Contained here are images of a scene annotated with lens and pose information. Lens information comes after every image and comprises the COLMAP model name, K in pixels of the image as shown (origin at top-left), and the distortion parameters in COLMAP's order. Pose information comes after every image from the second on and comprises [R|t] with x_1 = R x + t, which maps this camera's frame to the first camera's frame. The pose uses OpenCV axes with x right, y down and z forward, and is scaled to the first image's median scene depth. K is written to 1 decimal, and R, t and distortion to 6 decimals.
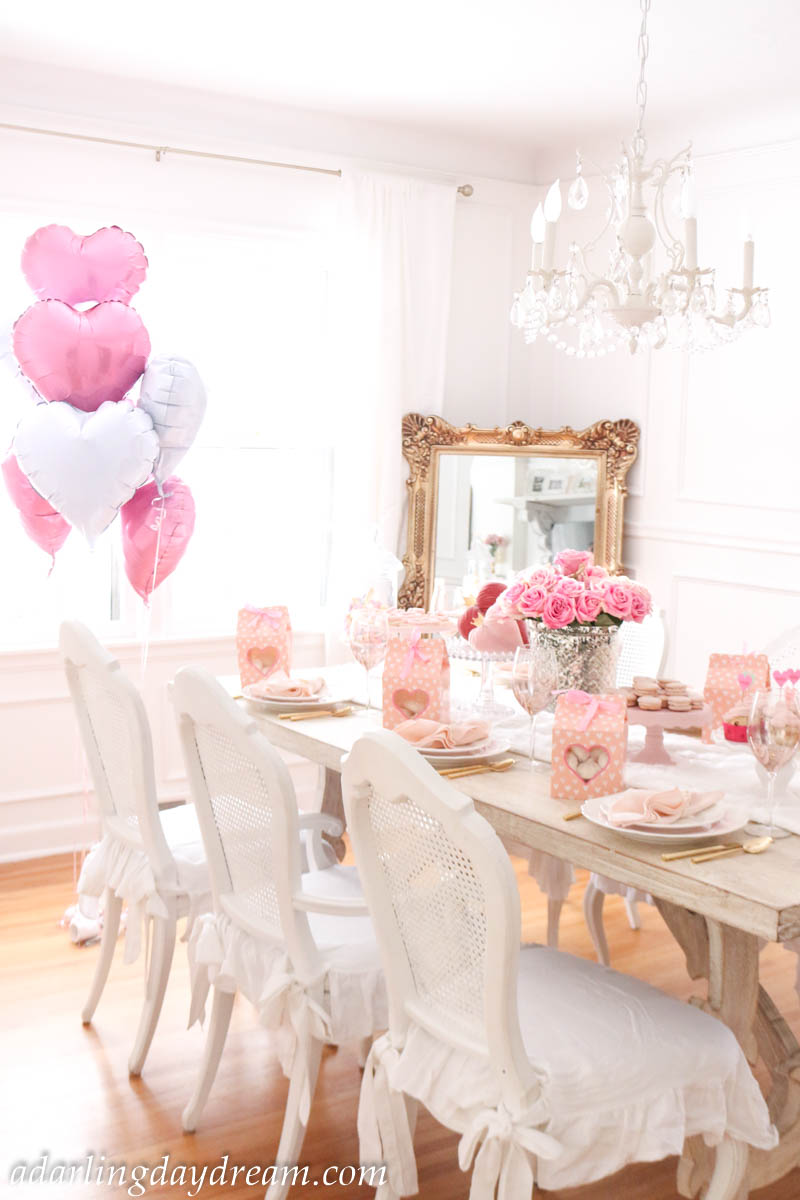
lens RADIAL K [[1390.9, 0, 405.0], [0, 1390.9, 619.3], [0, 0, 1]] dist [-0.099464, 0.067714]
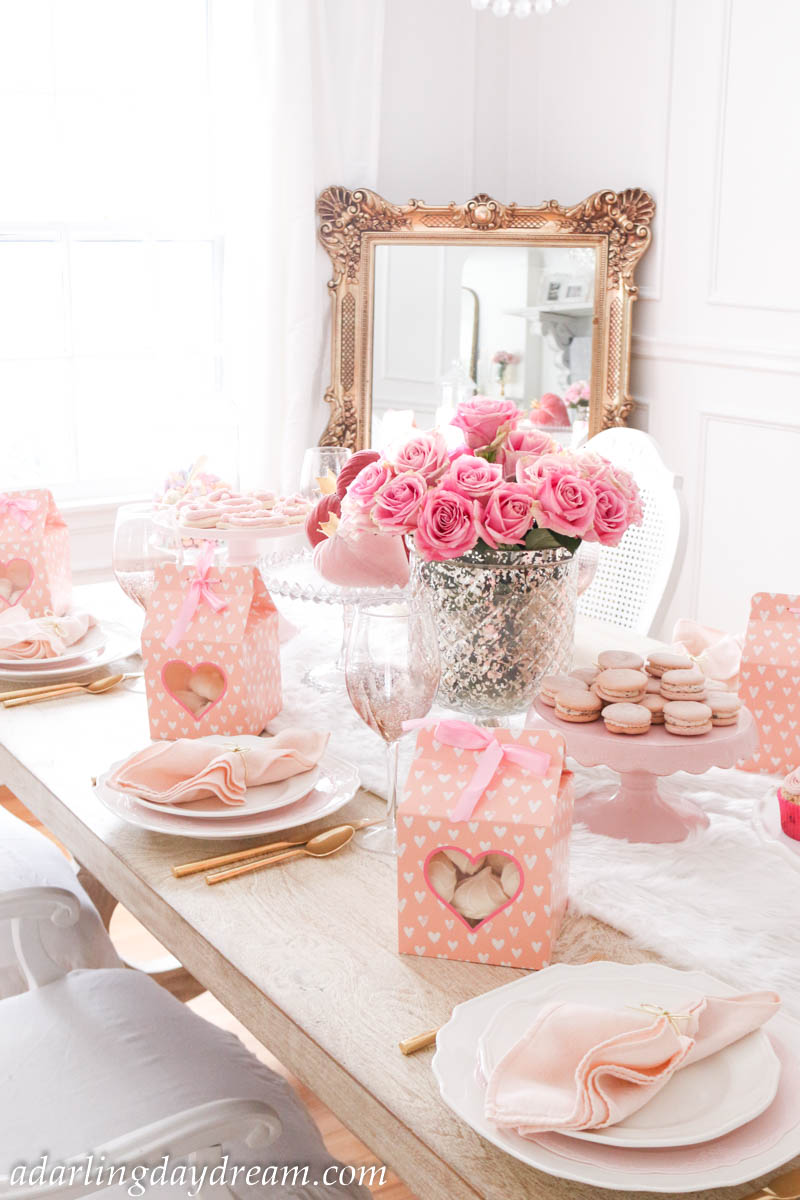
lens RADIAL K [[1390.9, 0, 405.0], [0, 1390.9, 619.3], [0, 0, 1]] dist [-0.099464, 0.067714]
pose [[0.999534, -0.010233, -0.028746, 0.060857], [0.013914, 0.991298, 0.130900, -0.021149], [0.027156, -0.131239, 0.990979, 0.279437]]
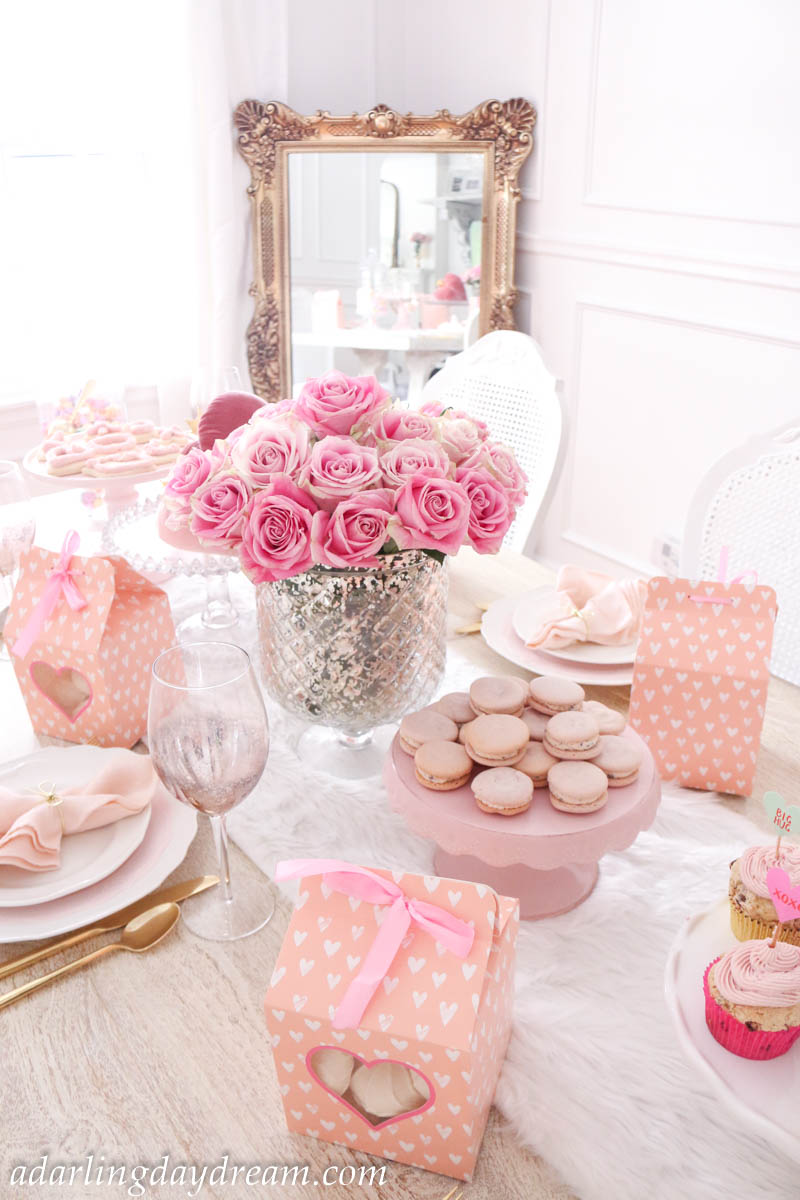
lens RADIAL K [[982.2, 0, 402.5], [0, 982.2, 603.7], [0, 0, 1]] dist [-0.165030, 0.134406]
pose [[0.999377, -0.034000, 0.009509, 0.079495], [0.029373, 0.950166, 0.310358, -0.041067], [-0.019587, -0.309885, 0.950572, 0.407368]]
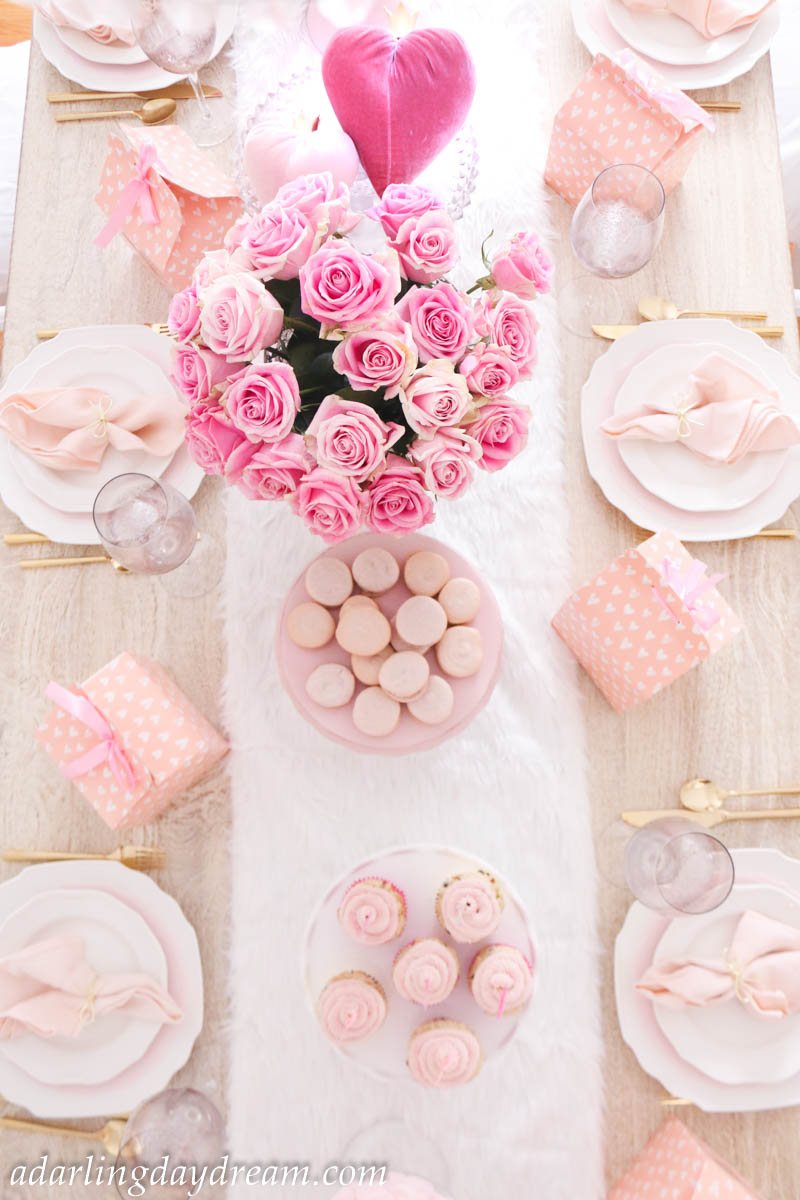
lens RADIAL K [[979.2, 0, 398.0], [0, 979.2, 608.3], [0, 0, 1]] dist [-0.160857, 0.122761]
pose [[0.823097, 0.551336, -0.136160, 0.124699], [-0.034032, 0.287215, 0.957261, -0.153163], [0.566880, -0.783286, 0.255169, 0.509982]]
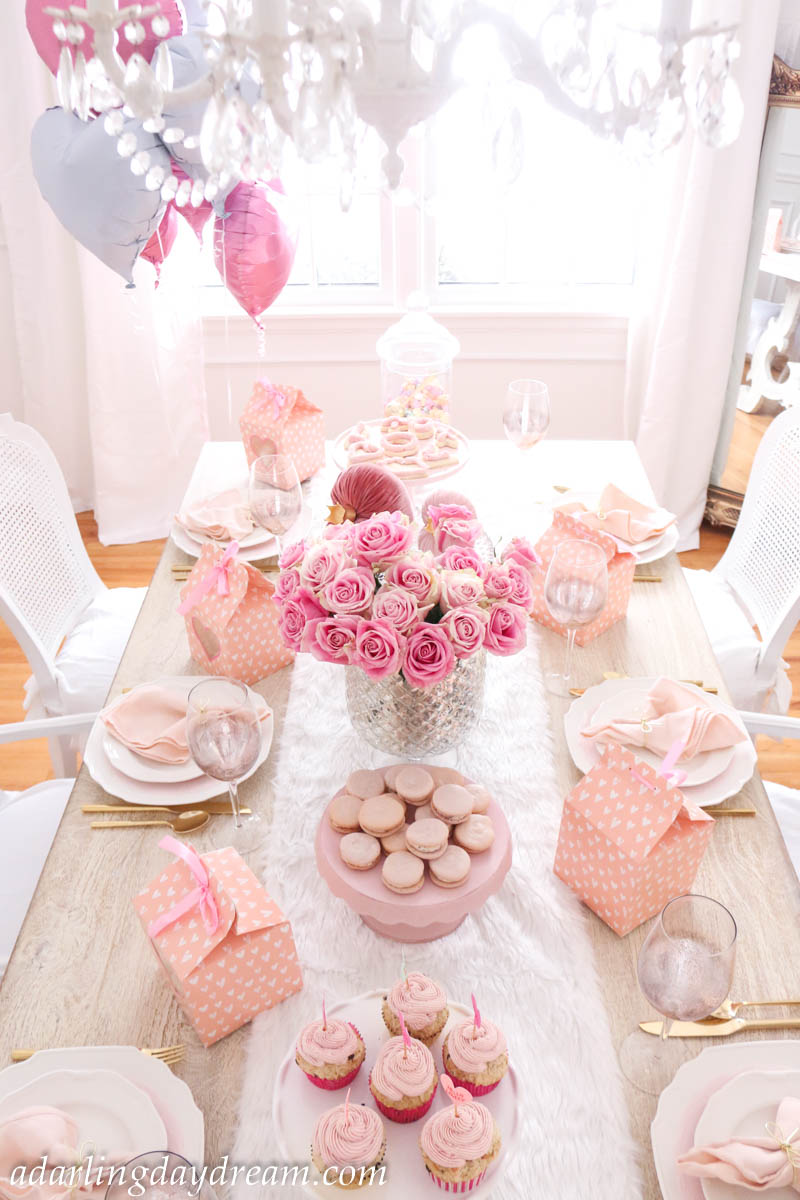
lens RADIAL K [[986.0, 0, 404.4], [0, 986.0, 603.8], [0, 0, 1]] dist [-0.165665, 0.140383]
pose [[0.816114, 0.312975, -0.485804, 0.191823], [-0.053409, 0.877900, 0.475855, -0.119761], [0.575418, -0.362405, 0.733182, 0.405600]]
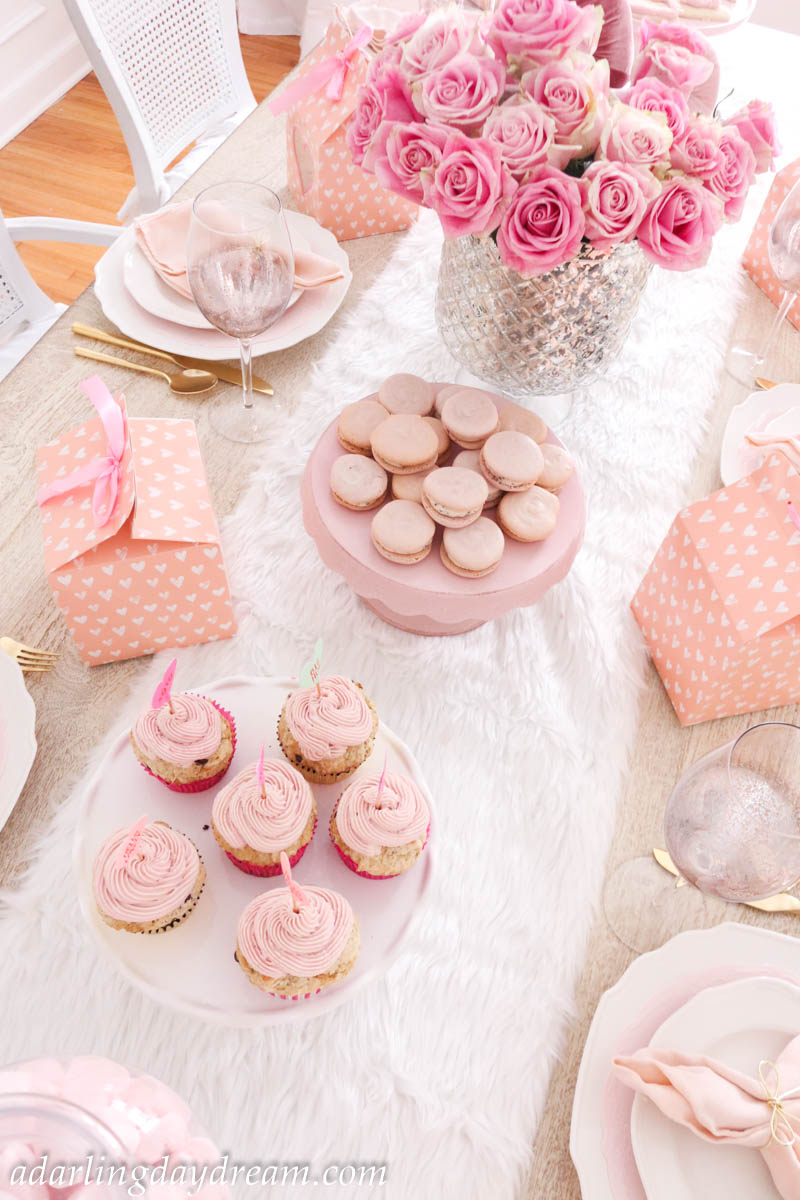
lens RADIAL K [[982.2, 0, 402.5], [0, 982.2, 603.7], [0, 0, 1]] dist [-0.165030, 0.134406]
pose [[0.562884, 0.702748, -0.435094, 0.177088], [-0.178778, 0.617462, 0.766015, -0.071470], [0.806970, -0.353392, 0.473195, 0.467712]]
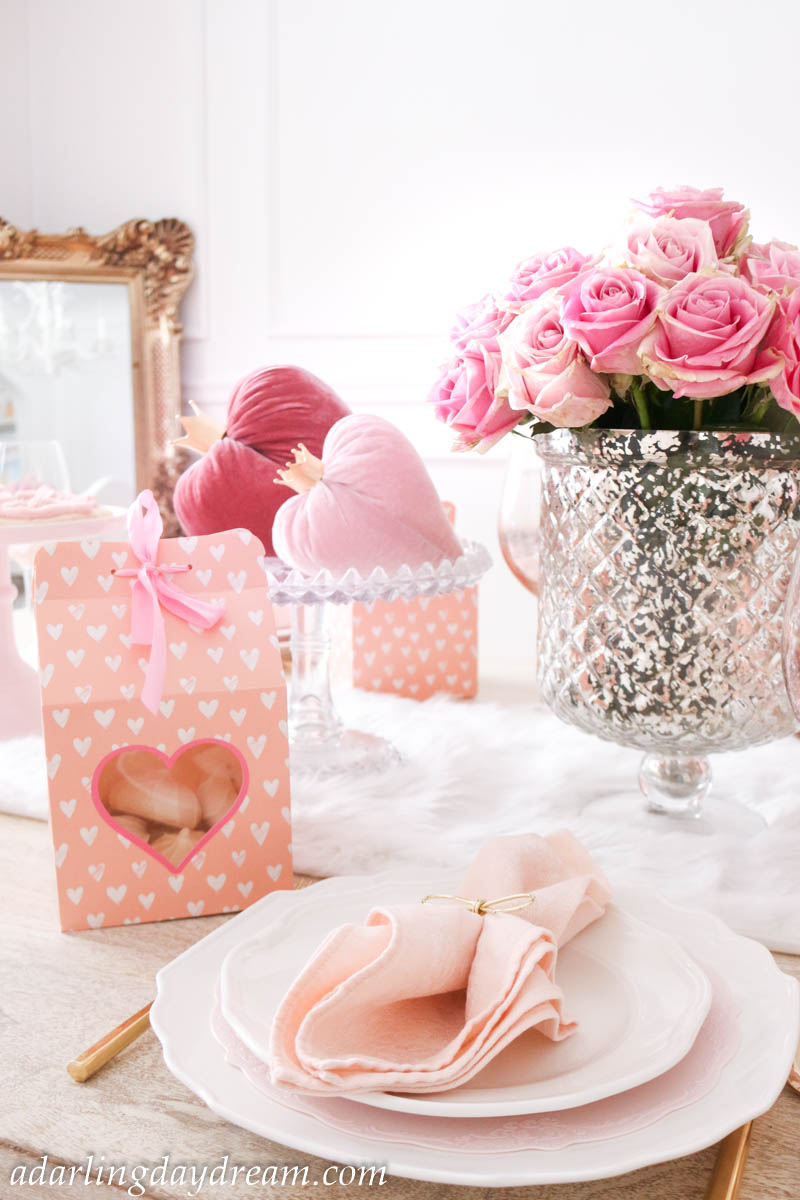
lens RADIAL K [[1207.0, 0, 400.0], [0, 1207.0, 600.0], [0, 0, 1]] dist [-0.140061, 0.184770]
pose [[0.863289, -0.103473, 0.493989, -0.037197], [0.089185, 0.994631, 0.052482, 0.010586], [-0.496768, -0.001251, 0.867883, 0.474175]]
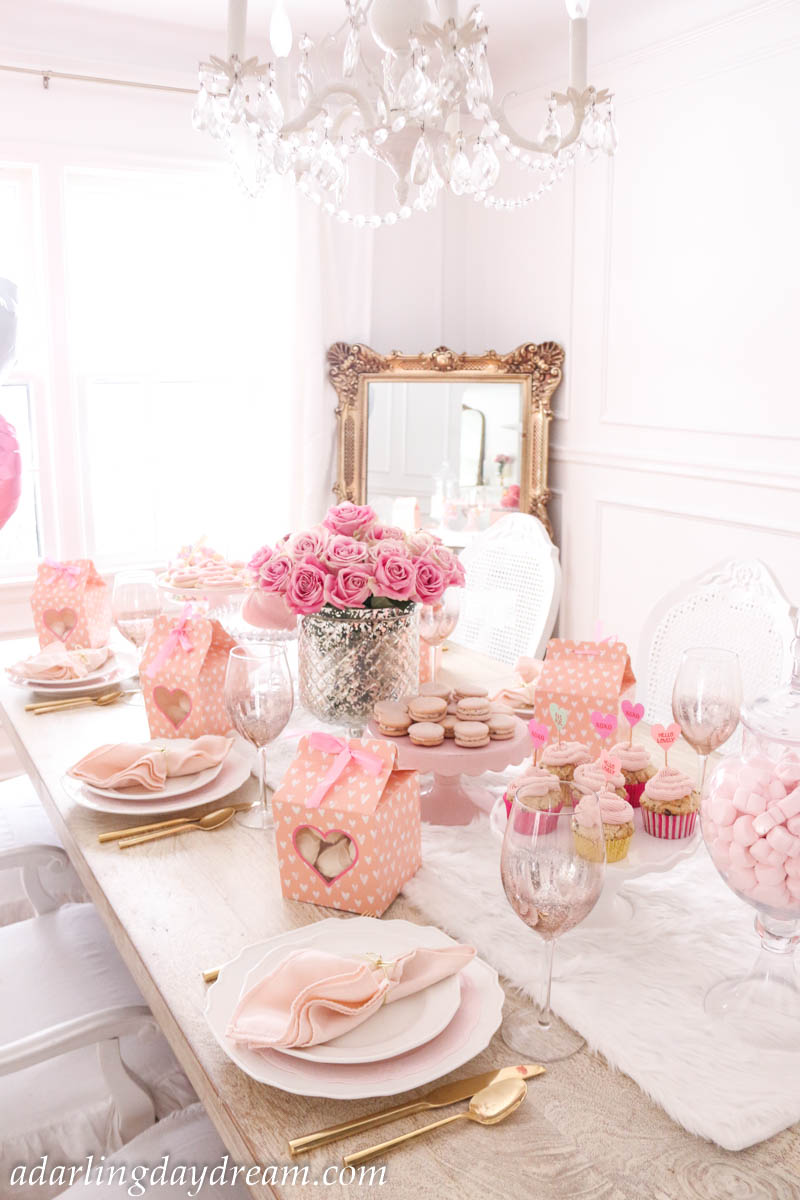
lens RADIAL K [[986.0, 0, 404.4], [0, 986.0, 603.8], [0, 0, 1]] dist [-0.165665, 0.140383]
pose [[0.996737, -0.008198, -0.080299, 0.110232], [0.015626, 0.995607, 0.092314, -0.024404], [0.079189, -0.093267, 0.992487, 0.289852]]
